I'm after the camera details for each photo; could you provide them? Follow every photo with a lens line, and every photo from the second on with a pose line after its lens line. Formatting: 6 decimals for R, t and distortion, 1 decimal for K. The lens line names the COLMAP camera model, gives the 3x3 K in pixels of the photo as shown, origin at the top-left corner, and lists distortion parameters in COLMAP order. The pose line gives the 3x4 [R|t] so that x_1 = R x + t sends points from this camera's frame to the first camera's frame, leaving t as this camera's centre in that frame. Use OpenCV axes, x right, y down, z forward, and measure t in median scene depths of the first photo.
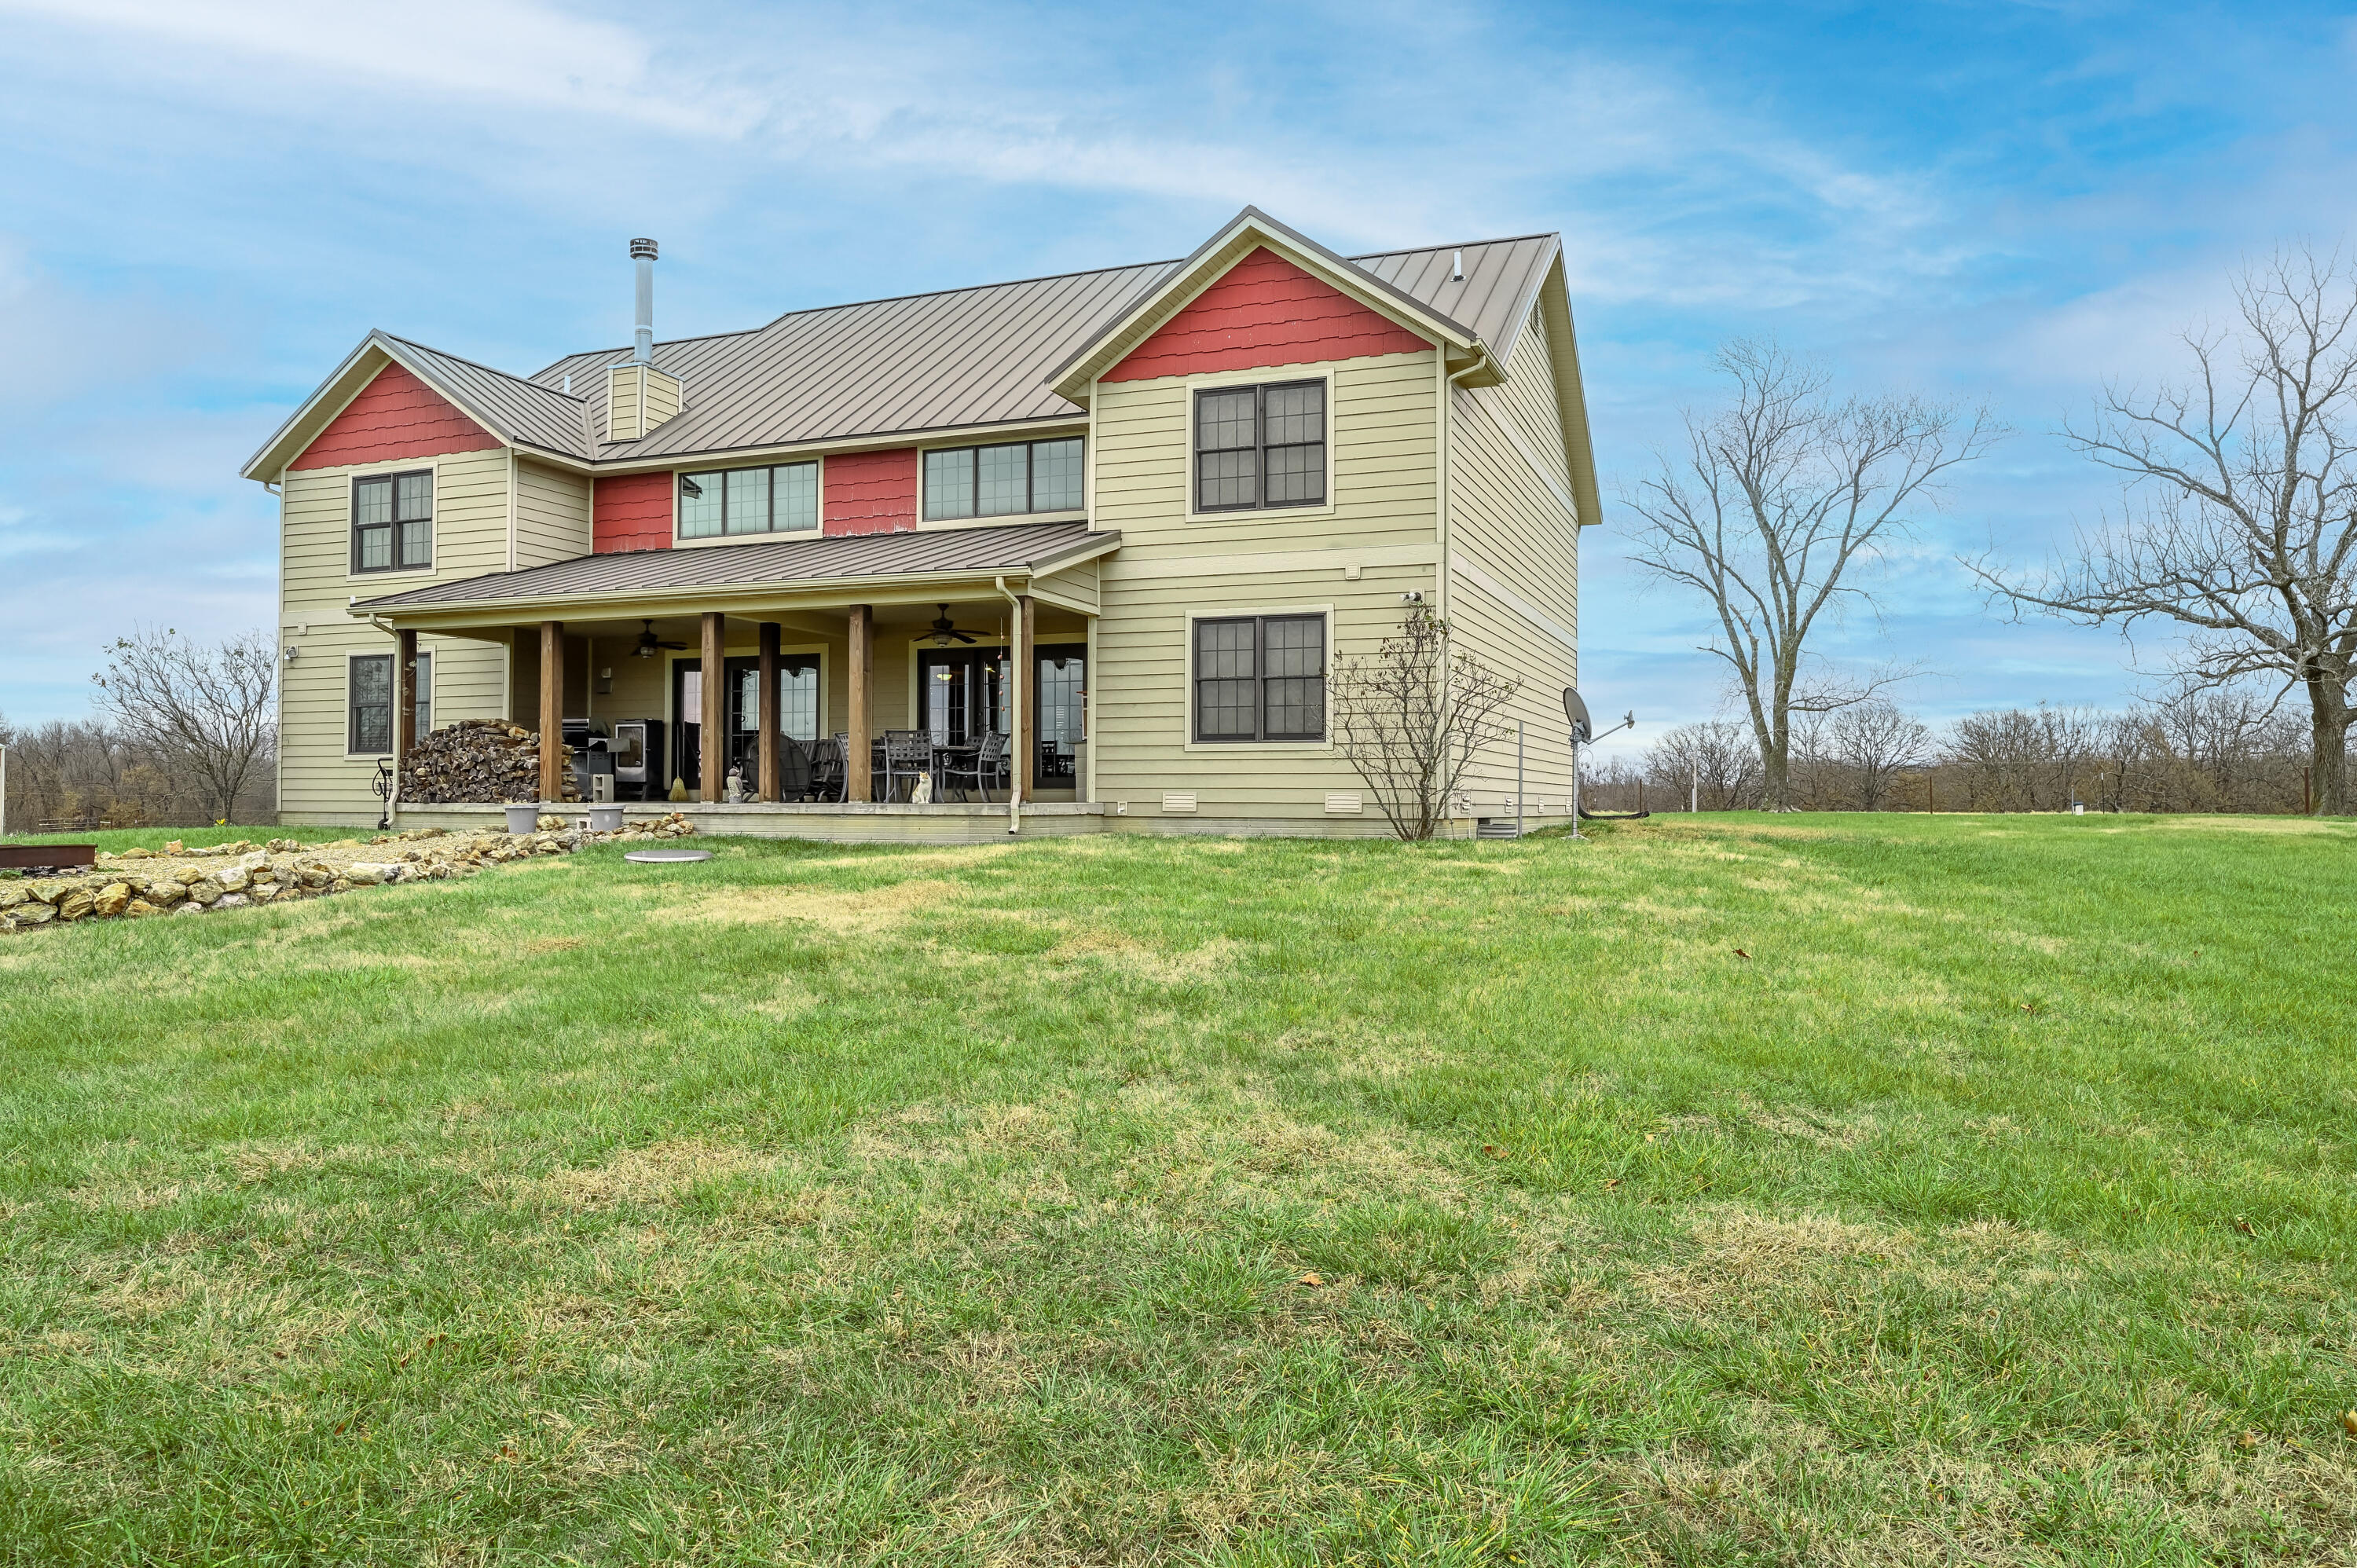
lens RADIAL K [[1543.5, 0, 1188.8], [0, 1543.5, 762.9], [0, 0, 1]] dist [0.061111, 0.000229]
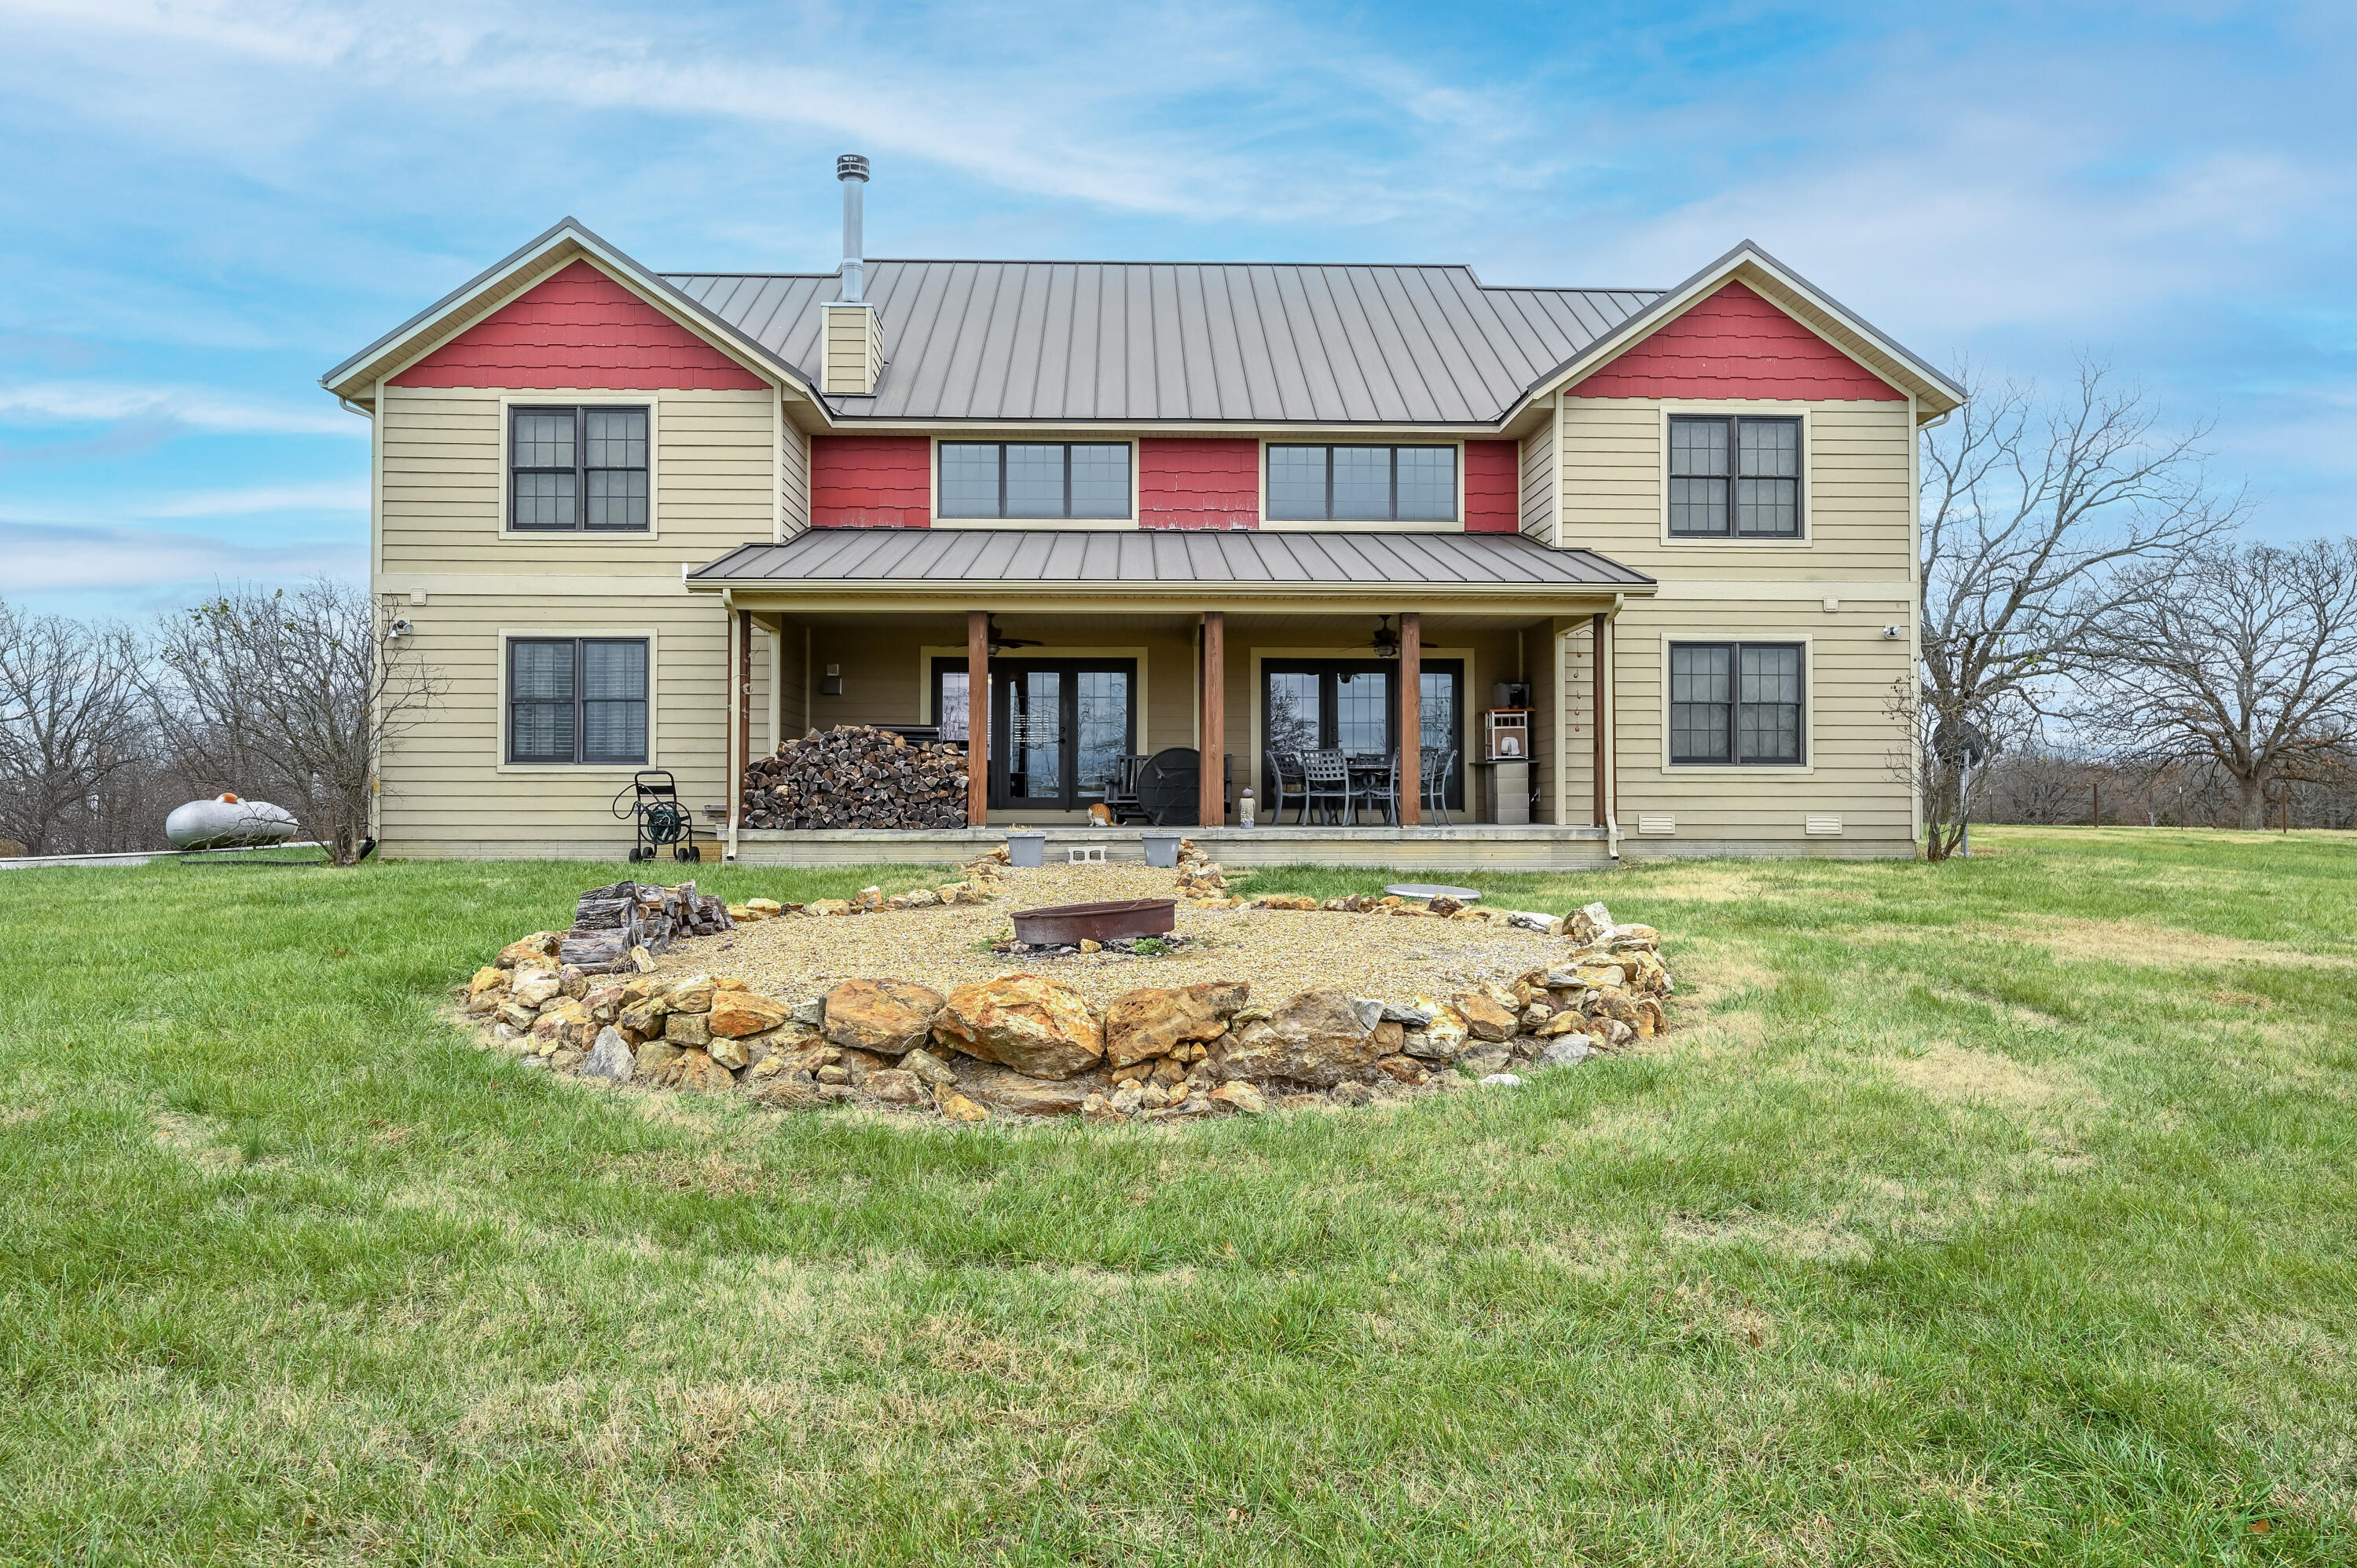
lens RADIAL K [[1543.5, 0, 1185.4], [0, 1543.5, 779.5], [0, 0, 1]] dist [0.061111, 0.000229]
pose [[0.908723, 0.004869, 0.417371, -0.643928], [-0.008002, 0.999951, 0.005757, -0.006314], [-0.417323, -0.008571, 0.908718, 0.192549]]
